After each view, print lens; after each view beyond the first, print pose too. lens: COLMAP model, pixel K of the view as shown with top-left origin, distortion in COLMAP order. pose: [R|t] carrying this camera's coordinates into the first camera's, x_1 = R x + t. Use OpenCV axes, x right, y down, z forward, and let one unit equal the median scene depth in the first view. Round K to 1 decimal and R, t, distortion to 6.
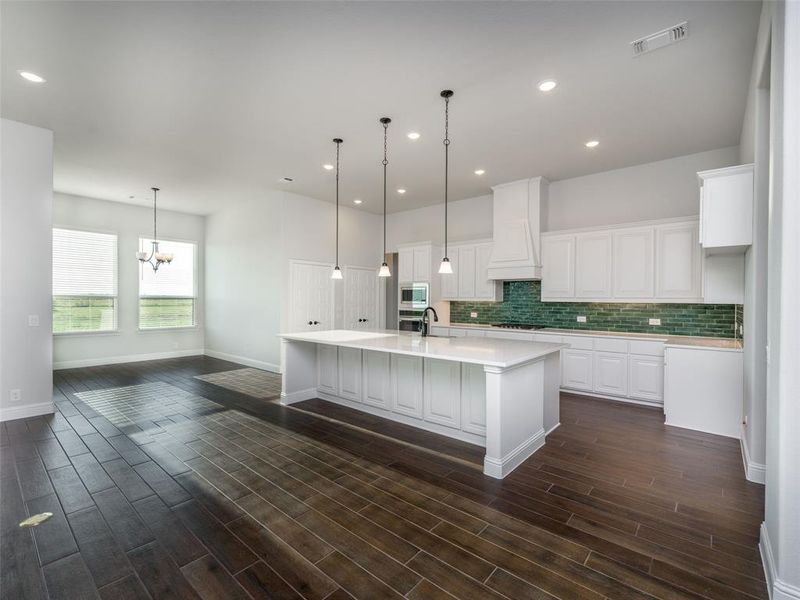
lens RADIAL K [[368.1, 0, 400.6], [0, 368.1, 303.9], [0, 0, 1]] dist [0.002131, -0.000474]
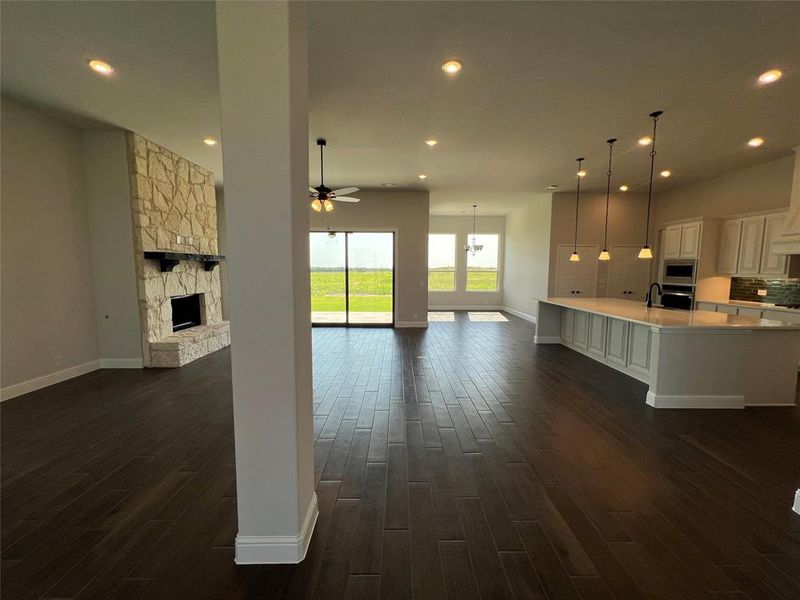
lens RADIAL K [[325.8, 0, 396.0], [0, 325.8, 301.1], [0, 0, 1]] dist [-0.001831, 0.000609]
pose [[0.654162, 0.071721, -0.752946, 0.258965], [-0.010410, 0.996254, 0.085852, -0.011091], [0.756283, -0.048323, 0.652458, -0.261215]]
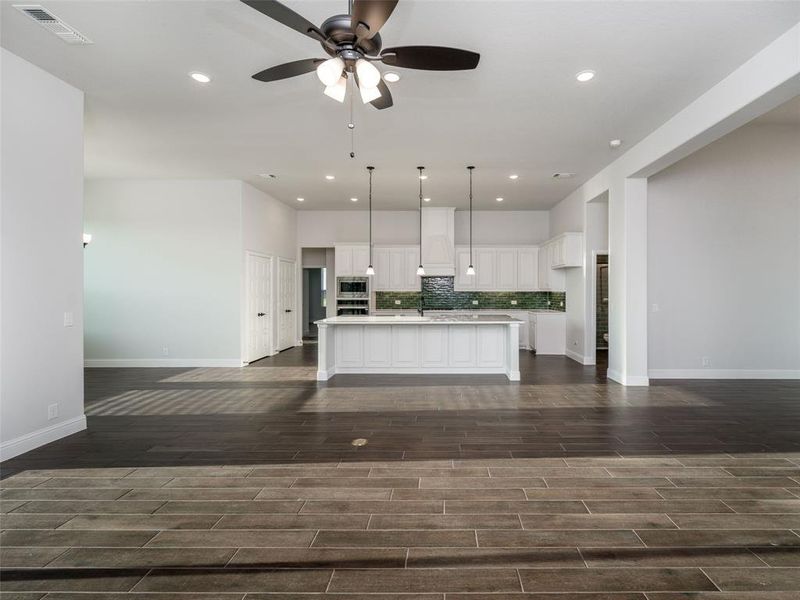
lens RADIAL K [[385.1, 0, 443.4], [0, 385.1, 295.9], [0, 0, 1]] dist [-0.005282, 0.001328]
pose [[0.757779, -0.014290, 0.652355, -0.670578], [0.012665, 0.999894, 0.007190, 0.000200], [-0.652388, 0.002814, 0.757880, -0.145662]]
